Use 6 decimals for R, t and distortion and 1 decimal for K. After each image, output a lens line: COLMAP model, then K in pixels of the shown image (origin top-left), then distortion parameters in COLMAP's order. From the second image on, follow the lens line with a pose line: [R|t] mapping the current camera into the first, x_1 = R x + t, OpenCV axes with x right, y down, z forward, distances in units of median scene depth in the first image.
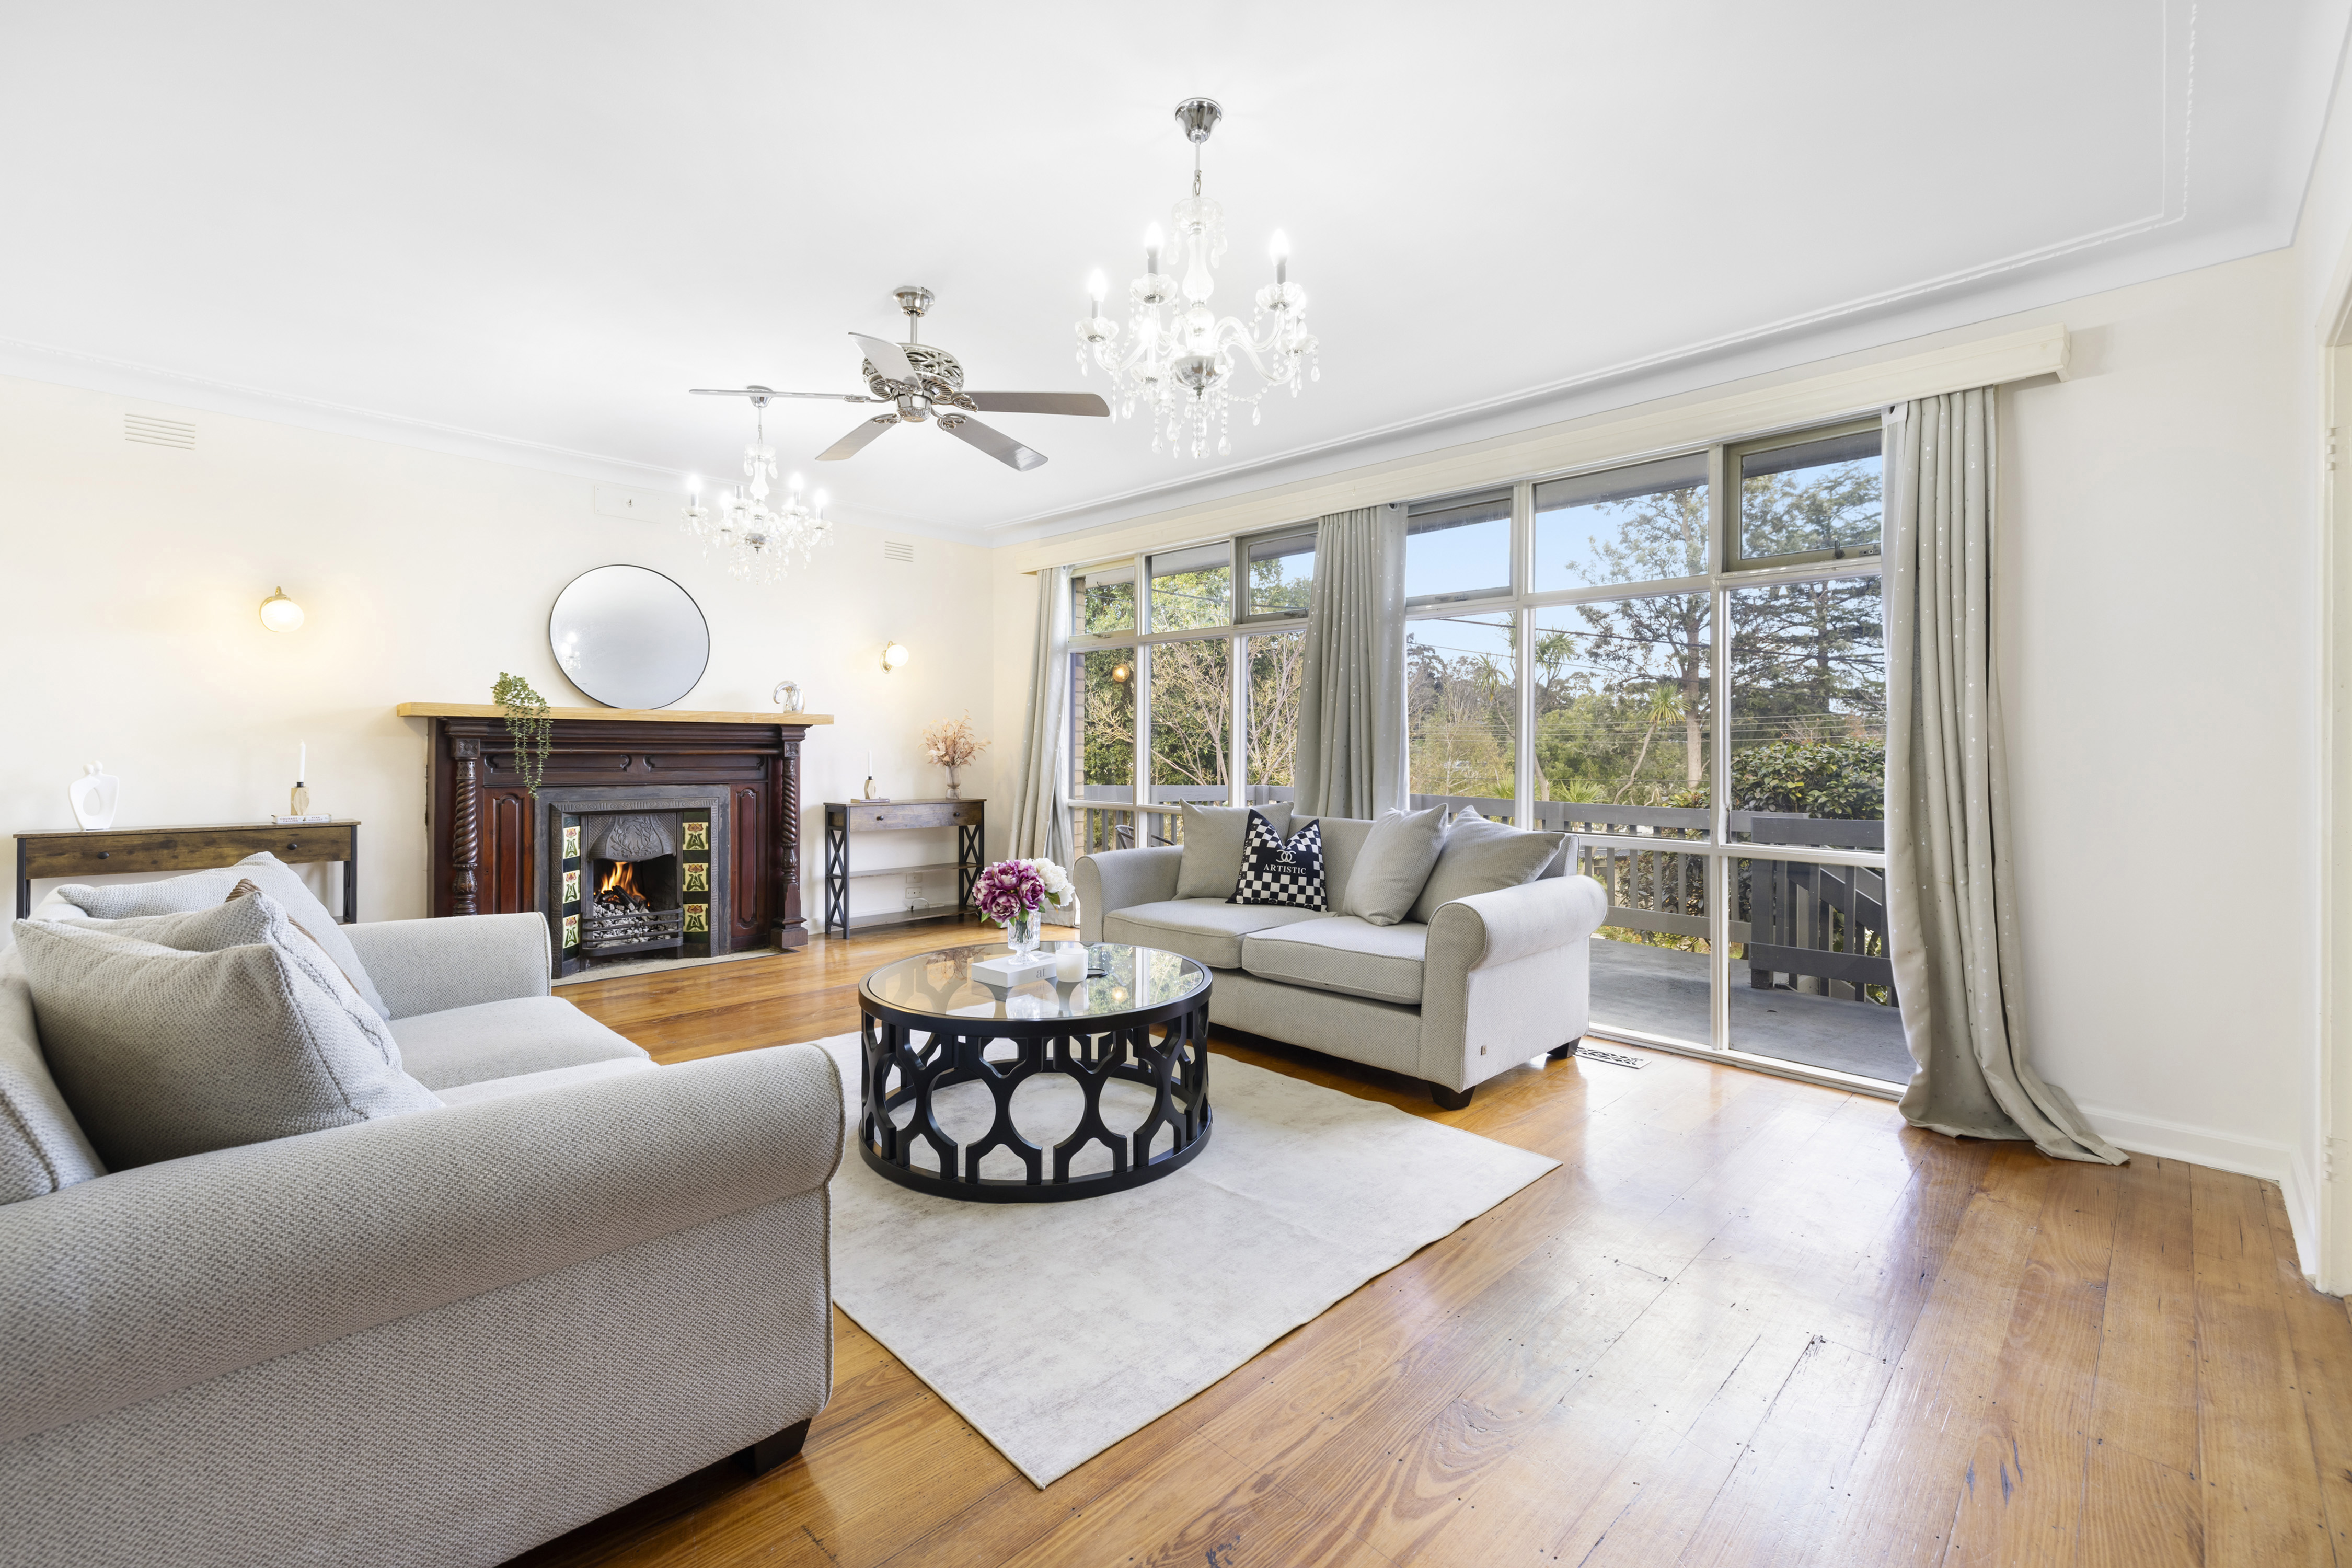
lens RADIAL K [[1014.4, 0, 1172.1], [0, 1014.4, 750.3], [0, 0, 1]] dist [0.002149, -0.000091]
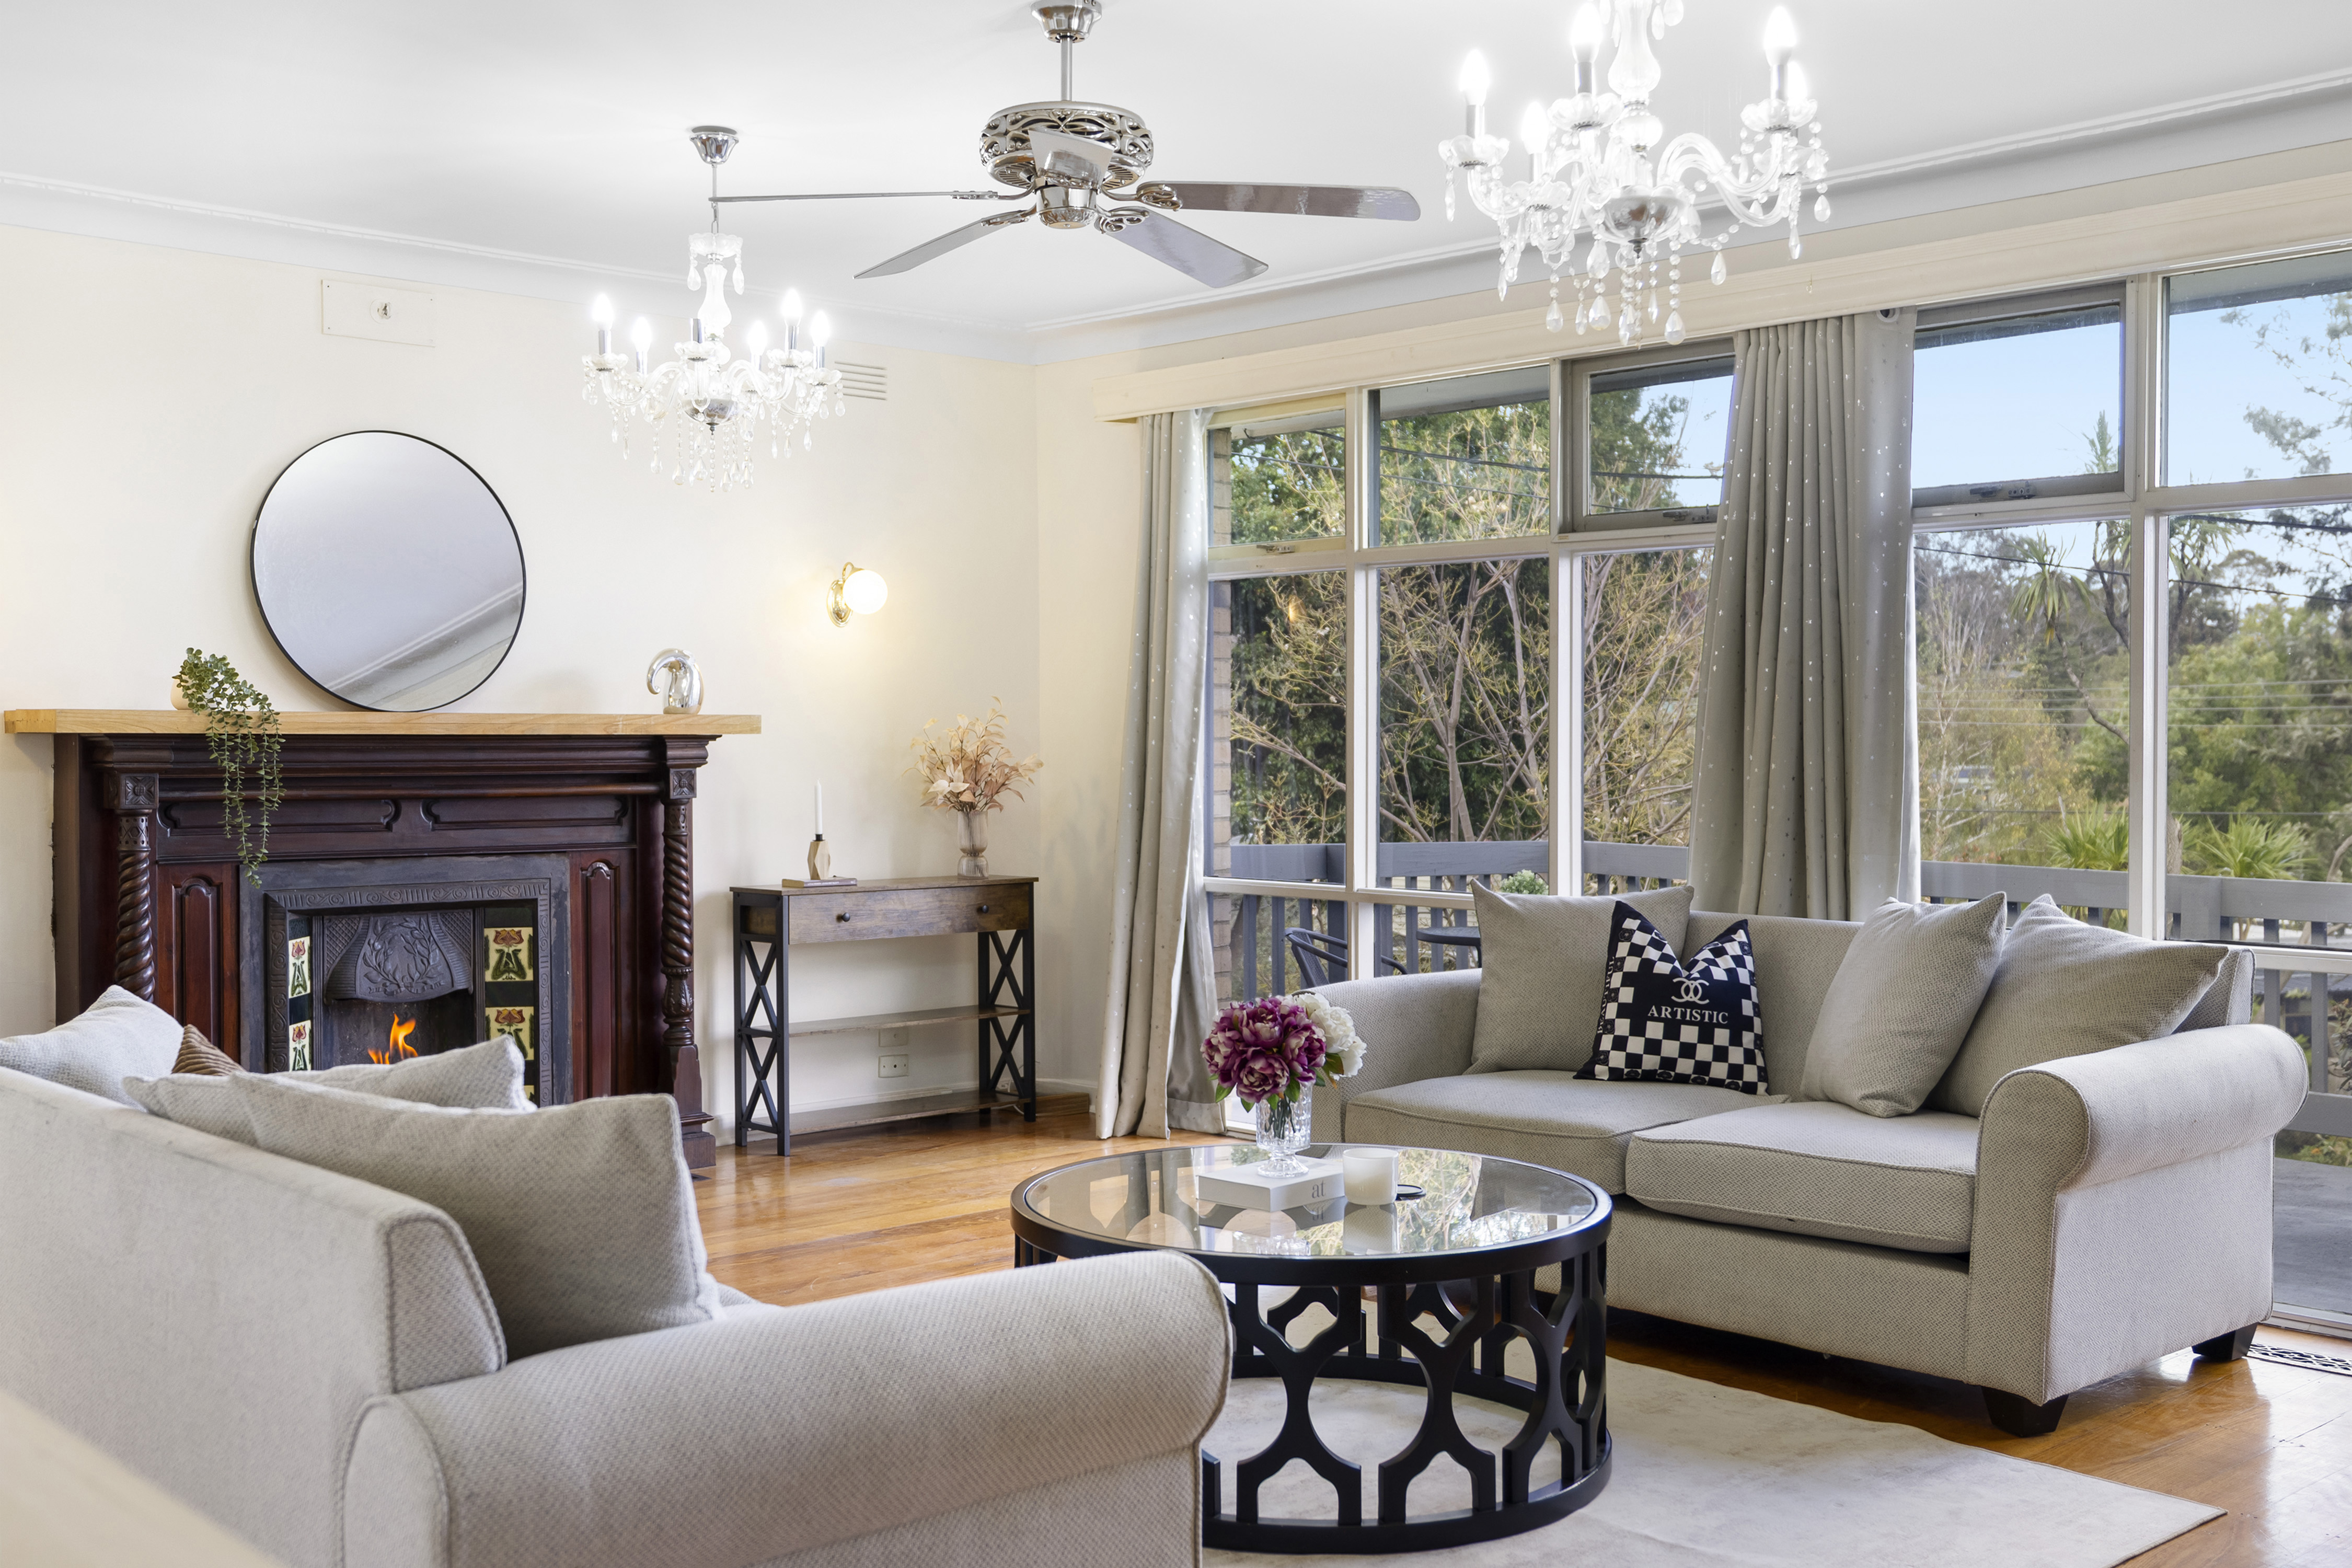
lens RADIAL K [[2399.0, 0, 1172.1], [0, 2399.0, 778.8], [0, 0, 1]] dist [0.000997, 0.000000]
pose [[0.999167, -0.005875, -0.040391, -0.105451], [0.006471, 0.999872, 0.014648, -0.025698], [0.040300, -0.014897, 0.999077, -0.256607]]
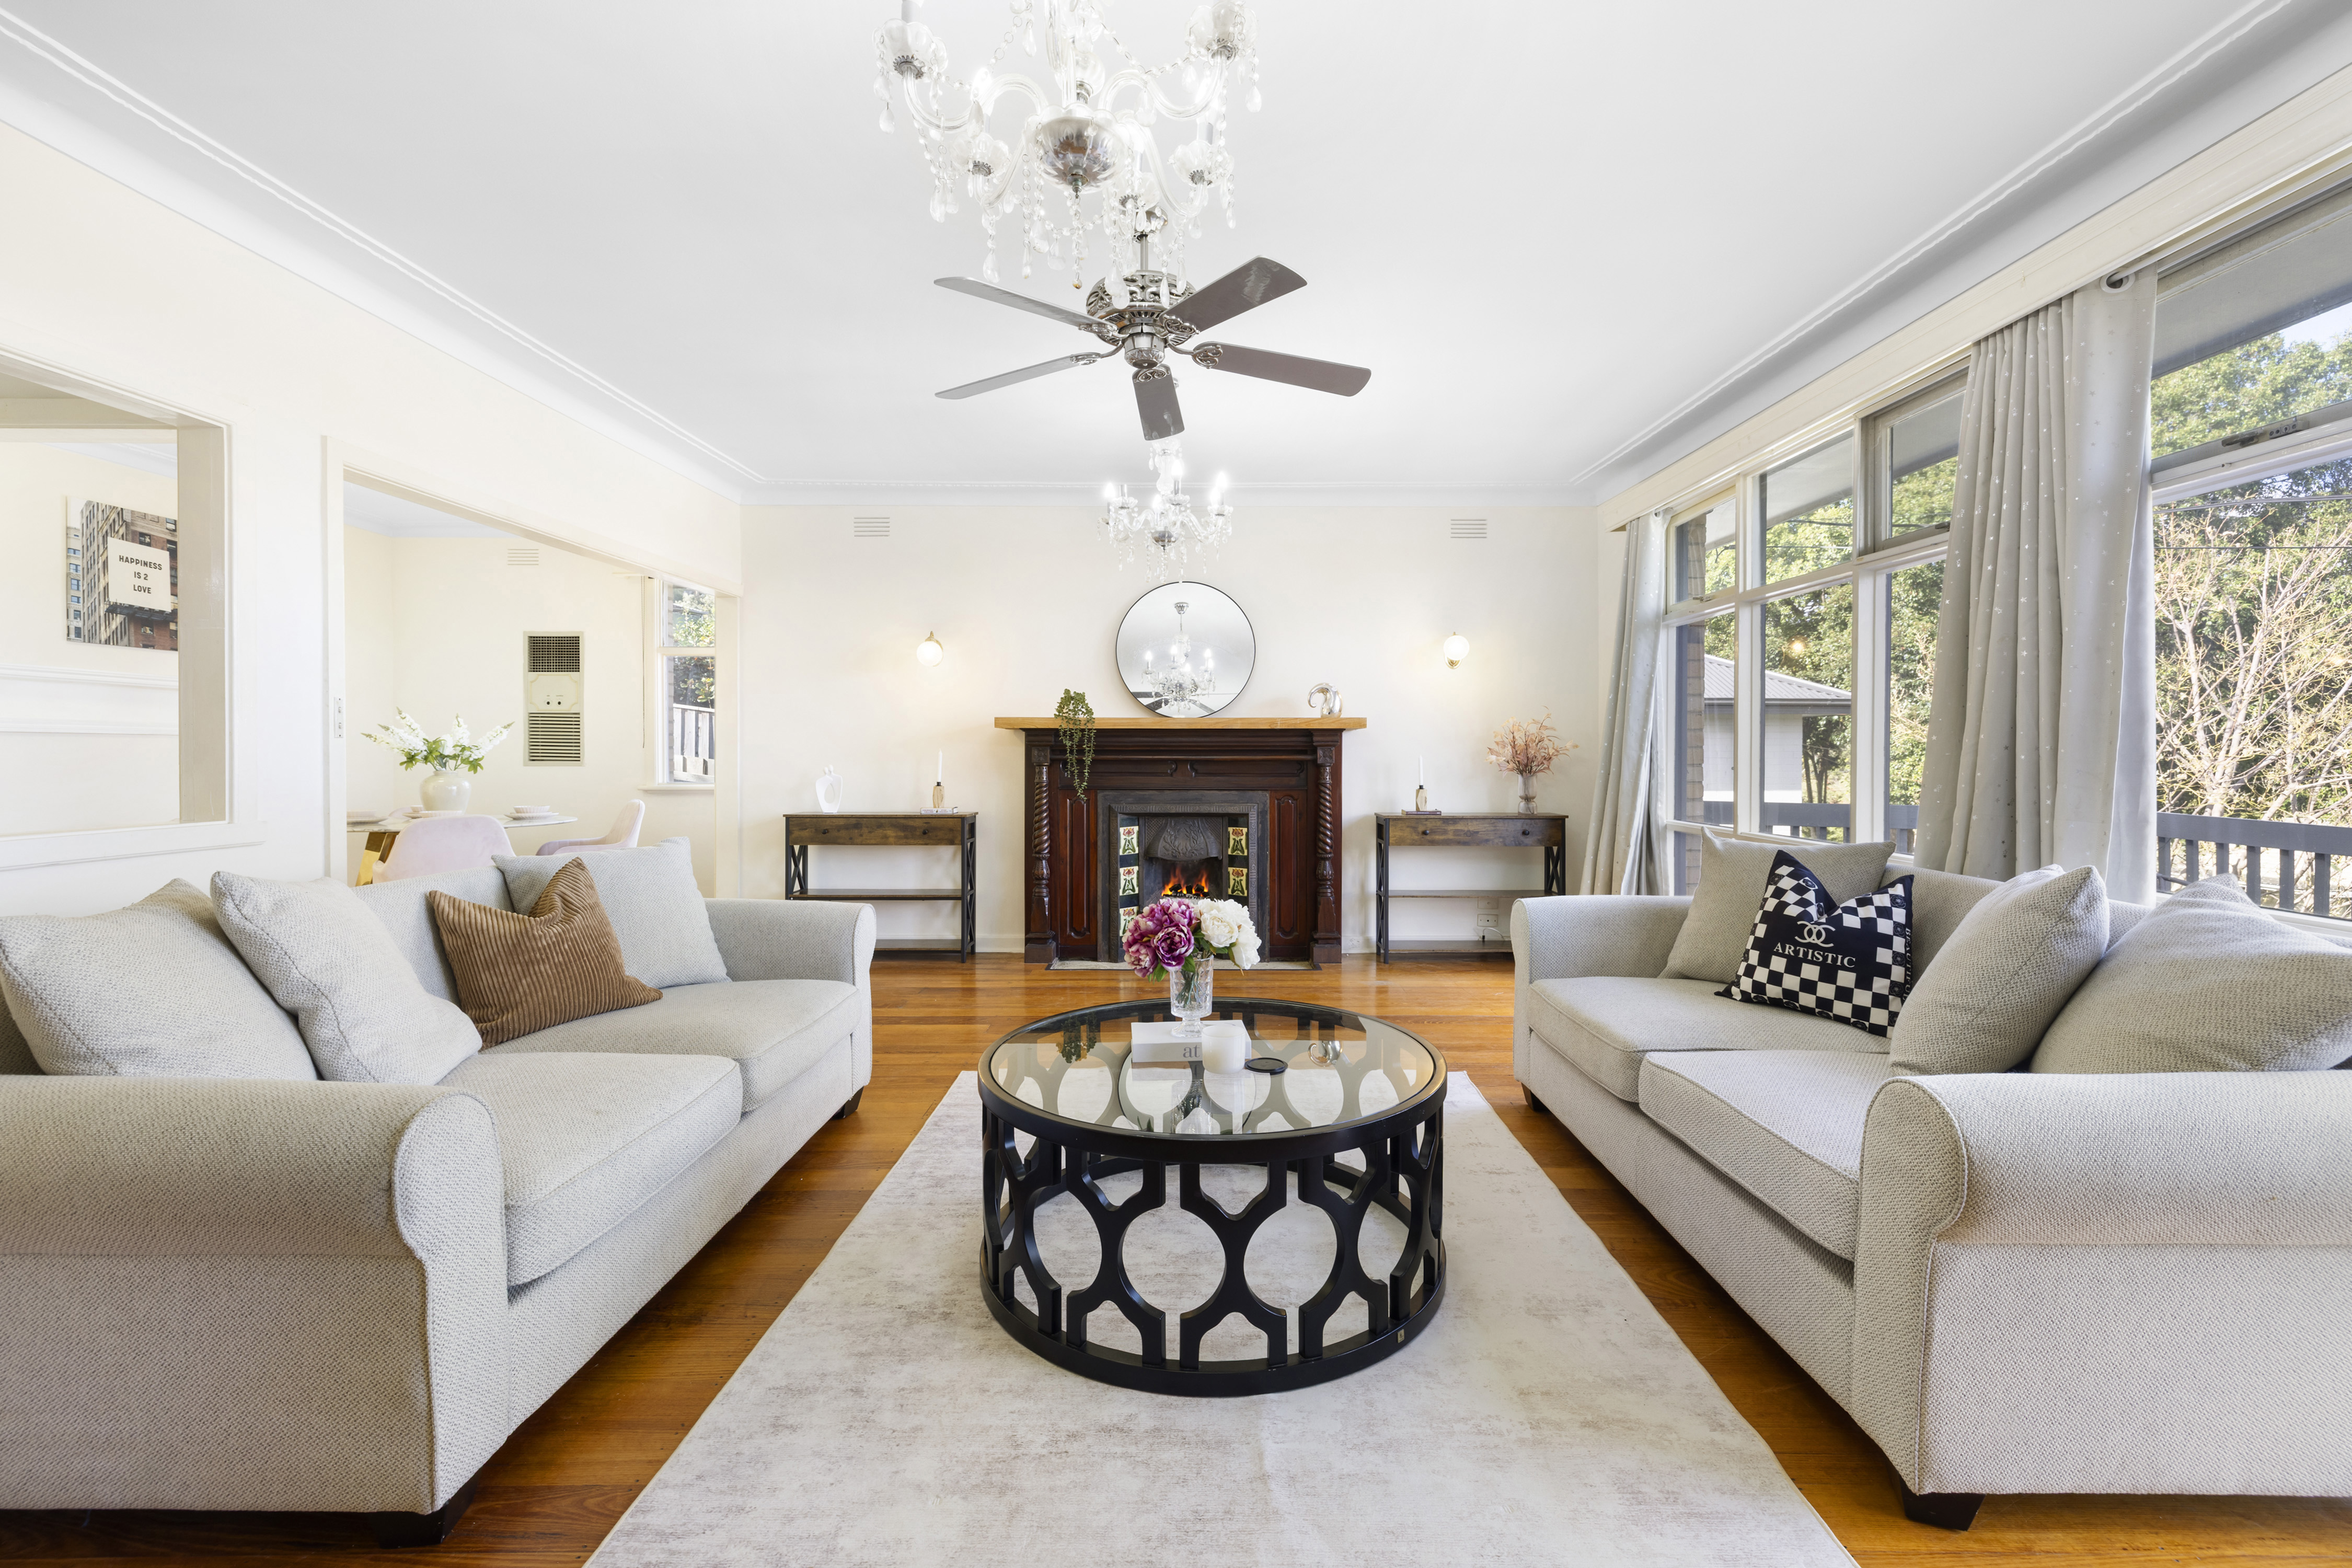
lens RADIAL K [[1014.4, 0, 1183.5], [0, 1014.4, 764.1], [0, 0, 1]] dist [0.002149, -0.000091]
pose [[0.702042, 0.003219, -0.712129, 0.272724], [0.002759, 0.999970, 0.007241, 0.000029], [0.712131, -0.007048, 0.702012, 0.315813]]
